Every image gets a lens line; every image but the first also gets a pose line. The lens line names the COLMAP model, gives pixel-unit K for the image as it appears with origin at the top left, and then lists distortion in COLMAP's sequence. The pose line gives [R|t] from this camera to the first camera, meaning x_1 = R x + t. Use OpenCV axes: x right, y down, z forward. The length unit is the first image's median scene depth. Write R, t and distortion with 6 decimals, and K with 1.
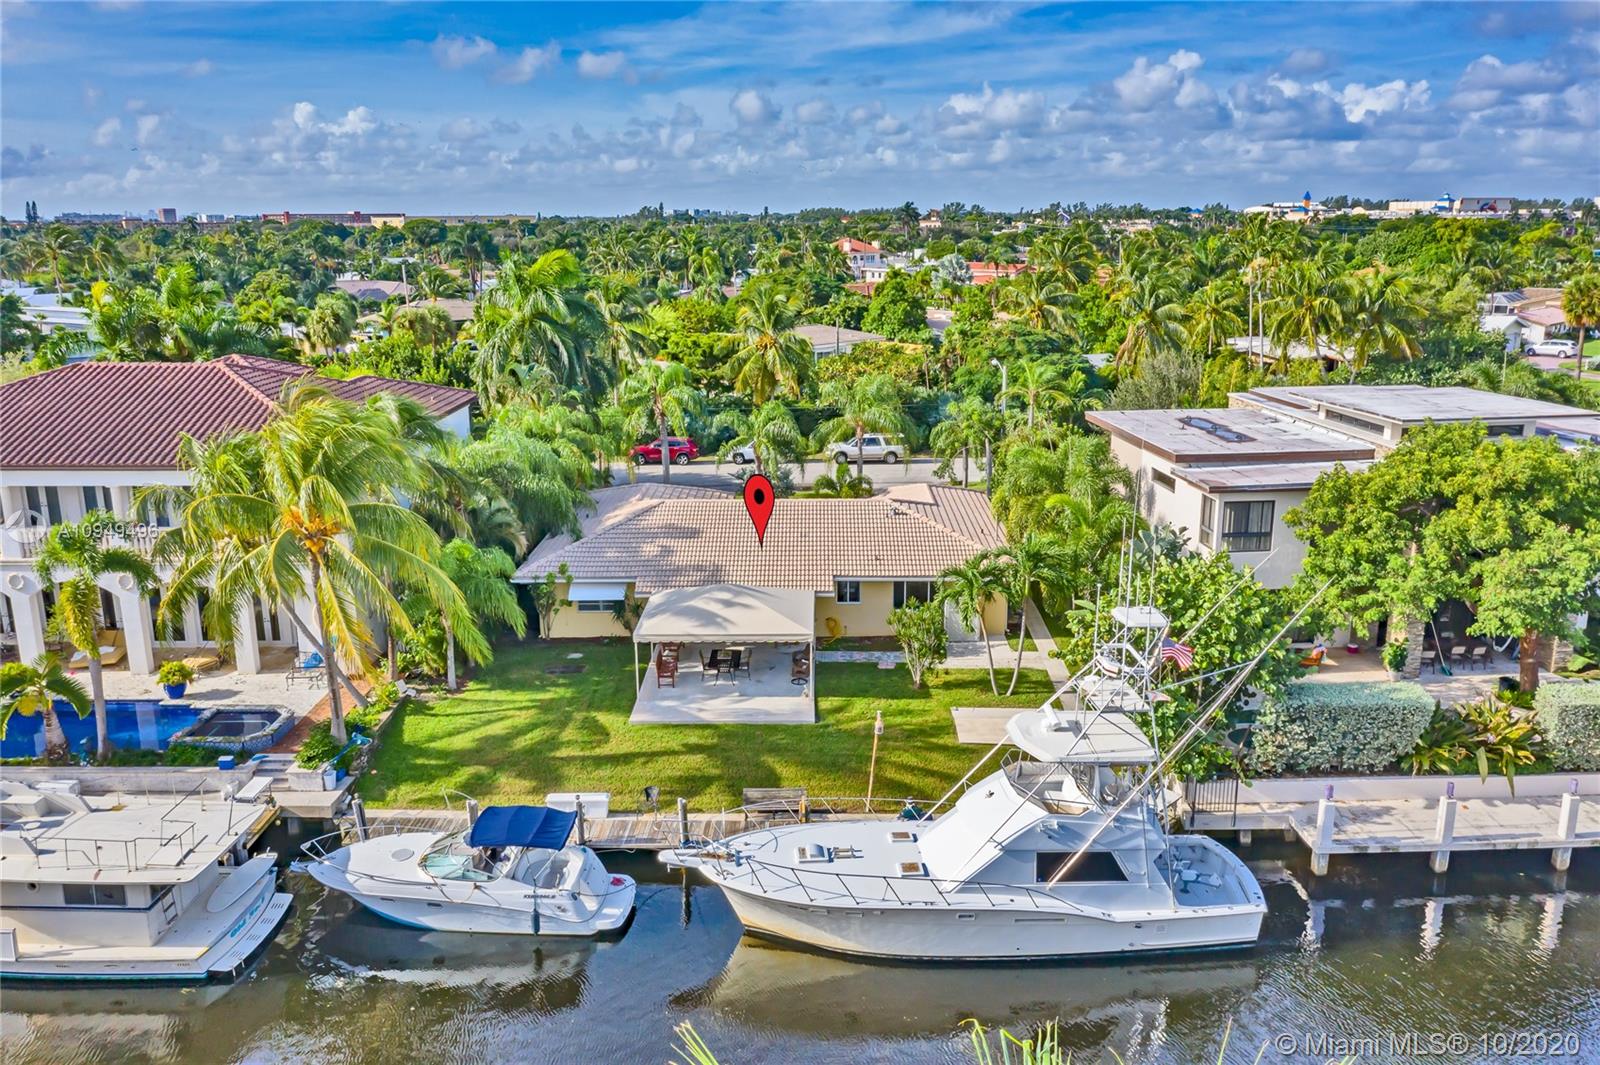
lens RADIAL K [[1270.6, 0, 800.0], [0, 1270.6, 532.5], [0, 0, 1]] dist [0.012576, 0.008493]
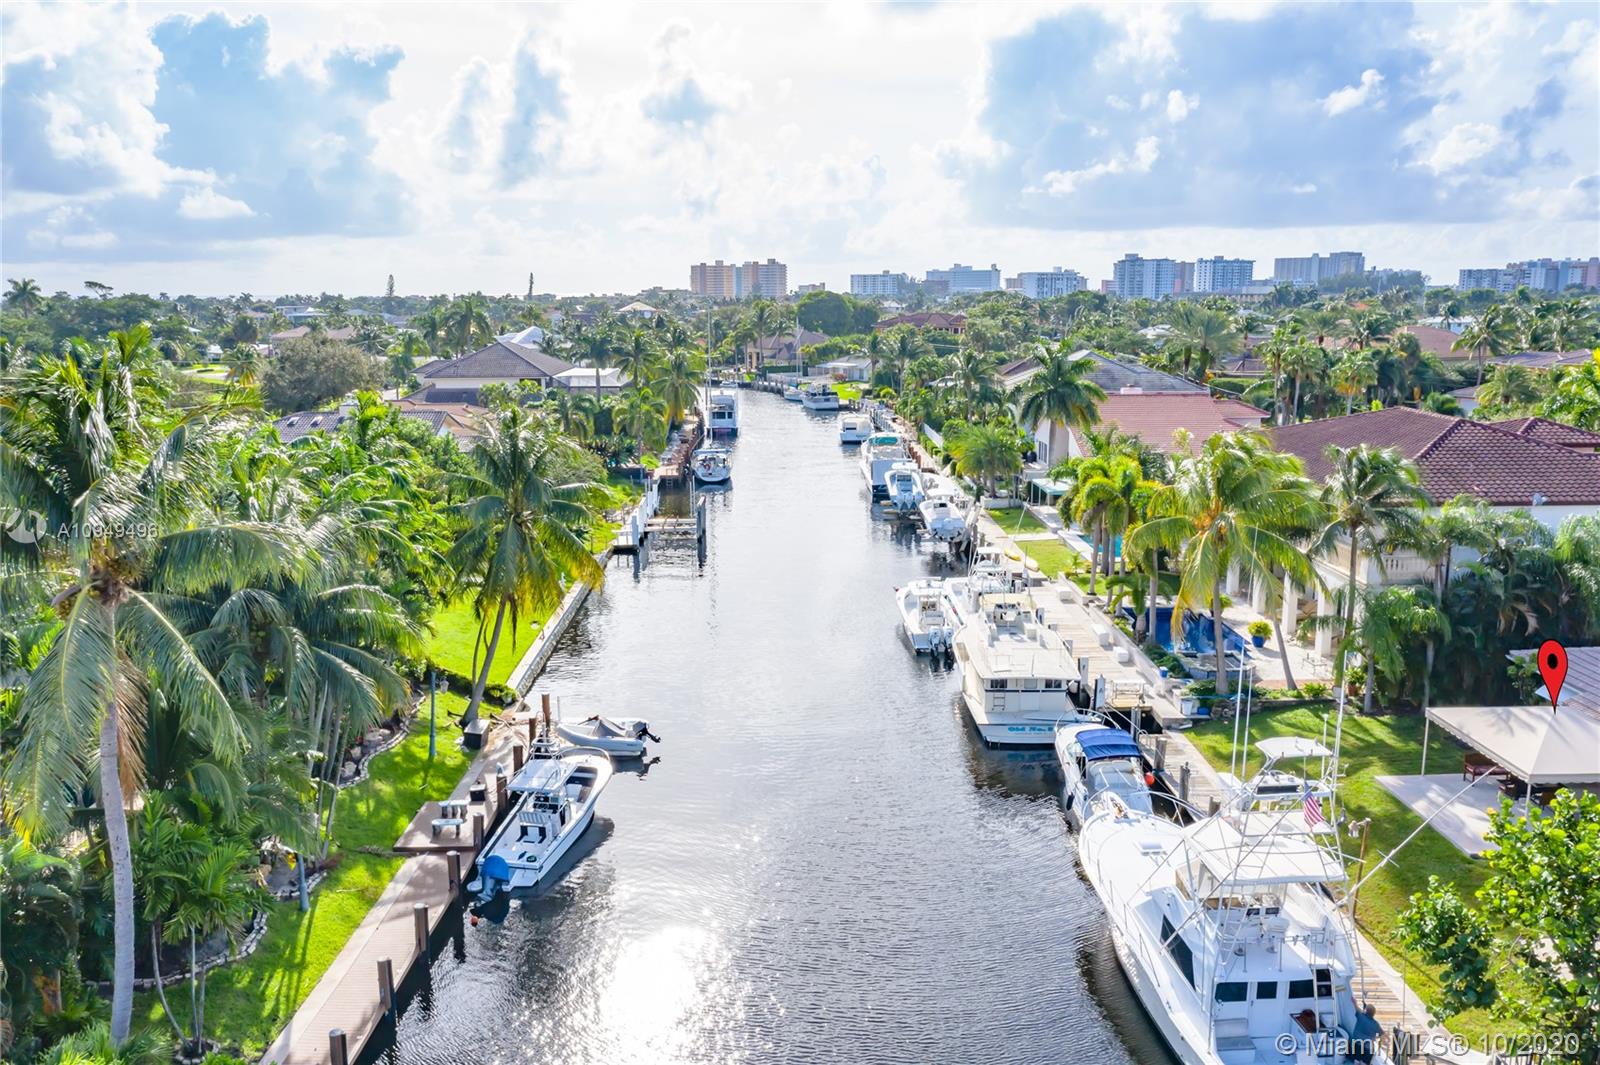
lens RADIAL K [[1286.5, 0, 800.0], [0, 1286.5, 532.5], [0, 0, 1]] dist [0.007207, 0.009501]
pose [[0.038886, 0.196492, -0.979734, 0.636915], [-0.237118, 0.954285, 0.181976, -0.094206], [0.970702, 0.225237, 0.083701, 0.300707]]
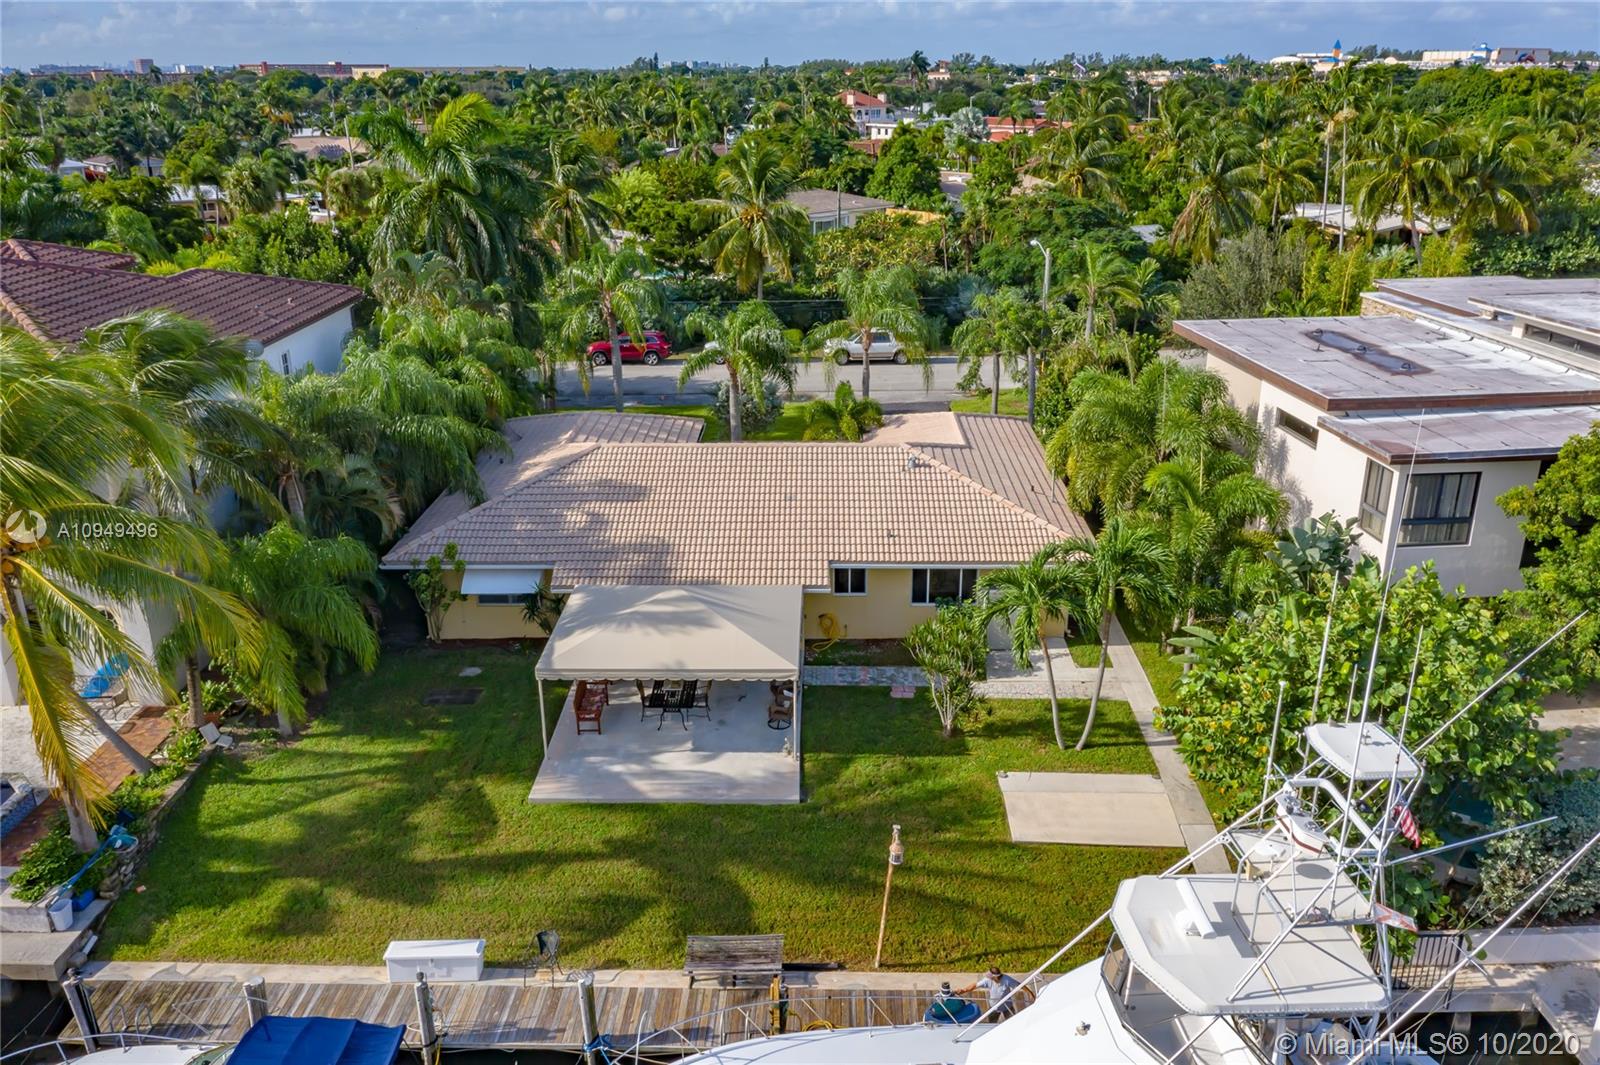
lens RADIAL K [[1270.6, 0, 800.0], [0, 1270.6, 532.5], [0, 0, 1]] dist [0.012576, 0.008493]
pose [[0.999998, 0.001095, -0.001450, 0.009444], [-0.000936, 0.994439, 0.105312, -0.049458], [0.001557, -0.105310, 0.994438, 0.248365]]
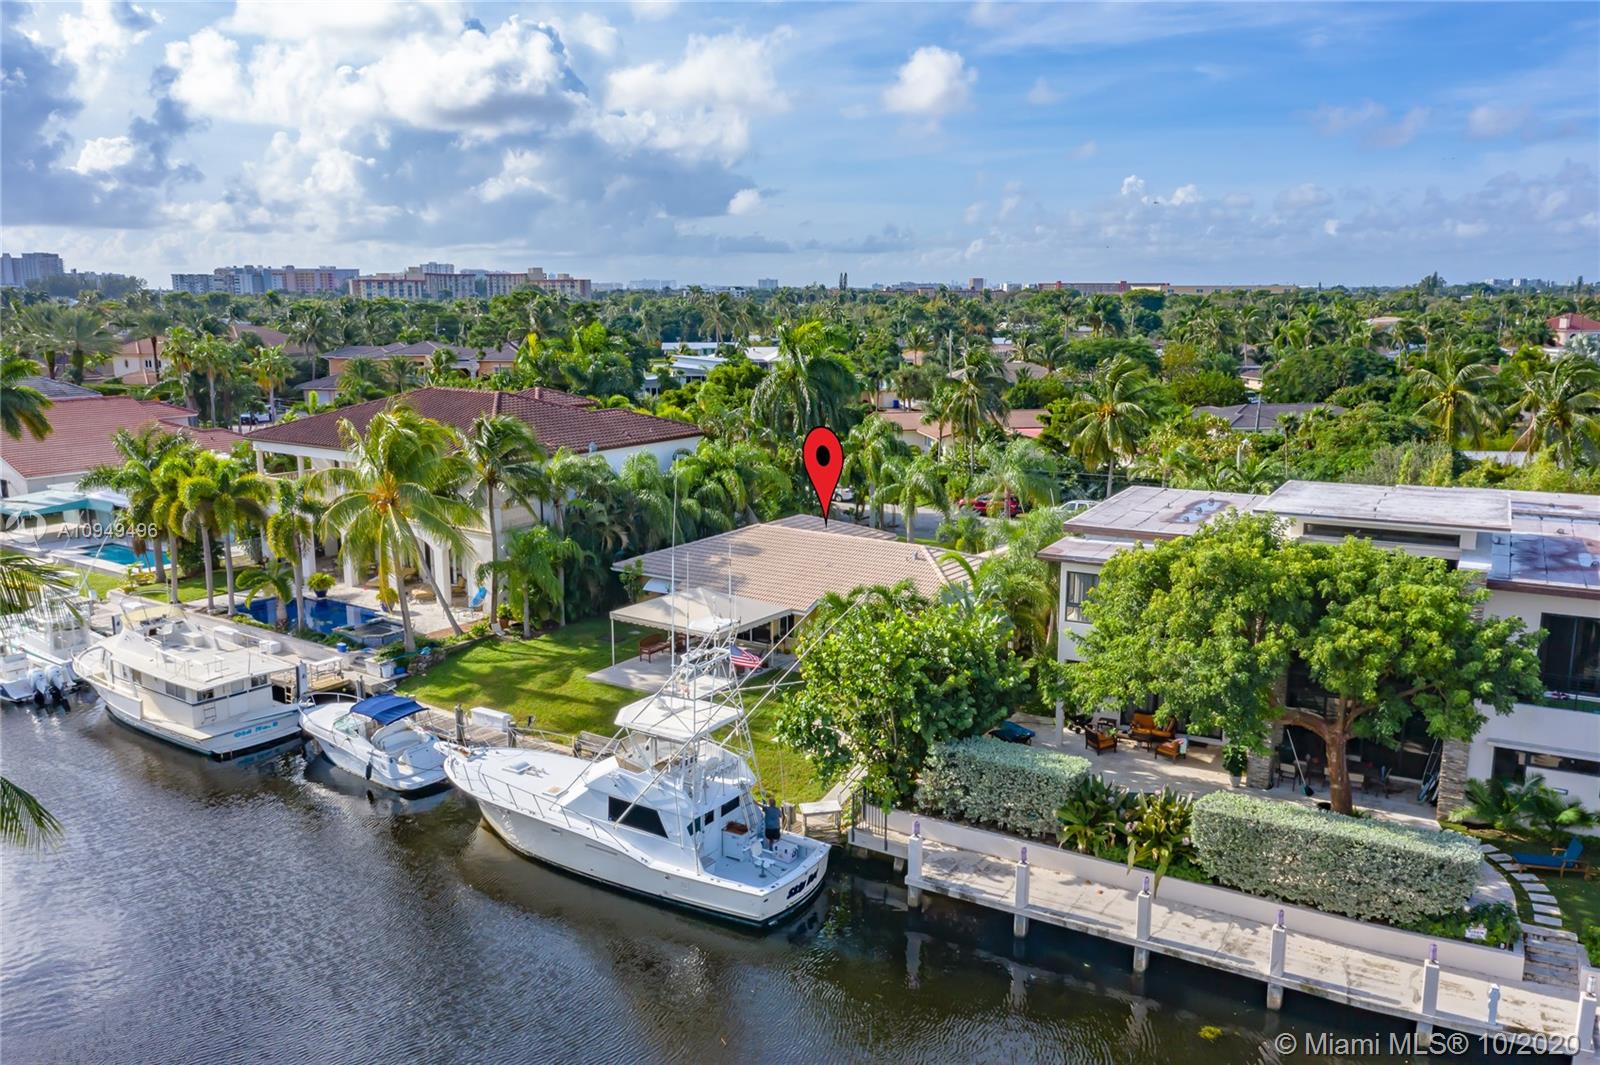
lens RADIAL K [[1270.6, 0, 800.0], [0, 1270.6, 532.5], [0, 0, 1]] dist [0.012576, 0.008493]
pose [[0.827254, 0.114131, -0.550114, 0.552981], [-0.142301, 0.989786, -0.008643, -0.012278], [0.543509, 0.085432, 0.835045, 0.017960]]
